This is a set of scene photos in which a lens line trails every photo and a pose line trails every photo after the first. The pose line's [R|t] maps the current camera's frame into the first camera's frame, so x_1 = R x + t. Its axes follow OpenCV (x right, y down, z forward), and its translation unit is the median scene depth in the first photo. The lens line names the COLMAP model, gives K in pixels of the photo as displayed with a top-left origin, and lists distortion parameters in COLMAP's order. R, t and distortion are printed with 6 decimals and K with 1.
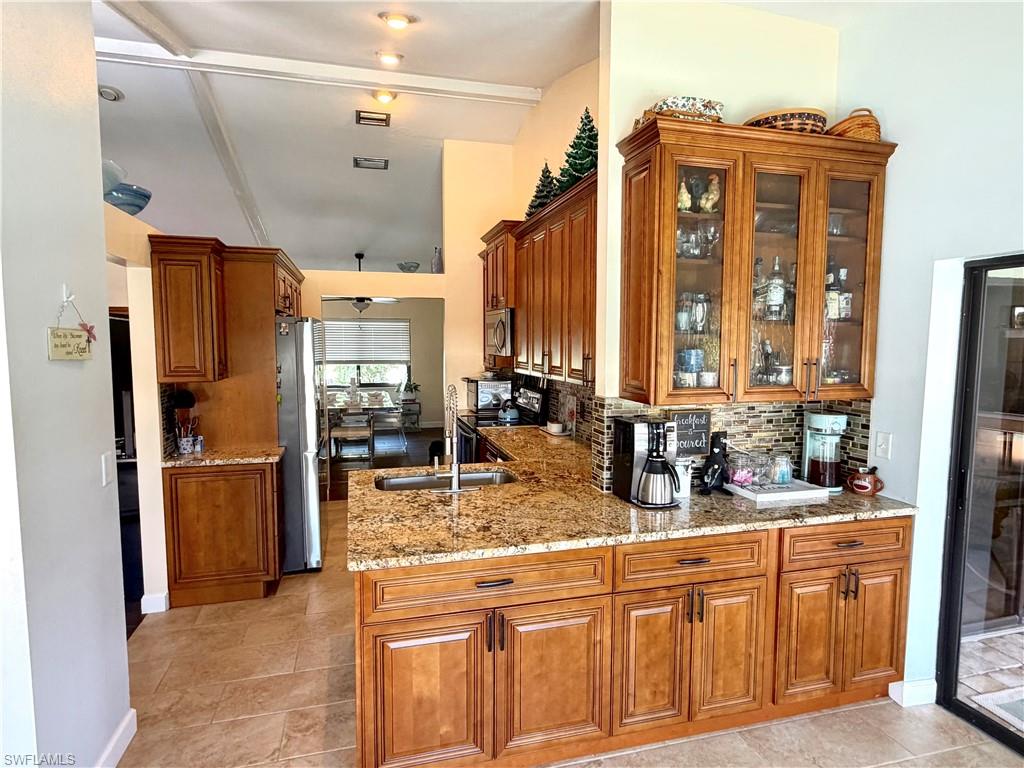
lens RADIAL K [[566.2, 0, 510.1], [0, 566.2, 384.5], [0, 0, 1]] dist [-0.001269, -0.000459]
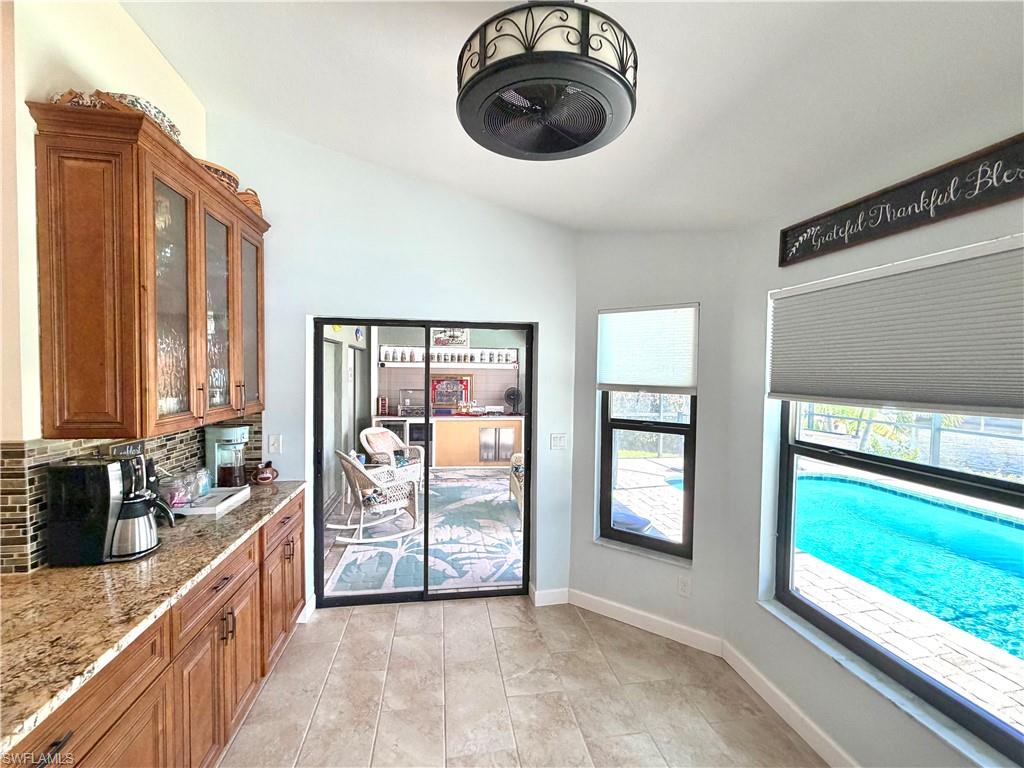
lens RADIAL K [[441.0, 0, 510.7], [0, 441.0, 384.7], [0, 0, 1]] dist [-0.001317, -0.000143]
pose [[0.102159, -0.031282, 0.994276, -0.348831], [0.068087, 0.997381, 0.024384, -0.022821], [-0.992435, 0.065206, 0.104021, 0.341967]]
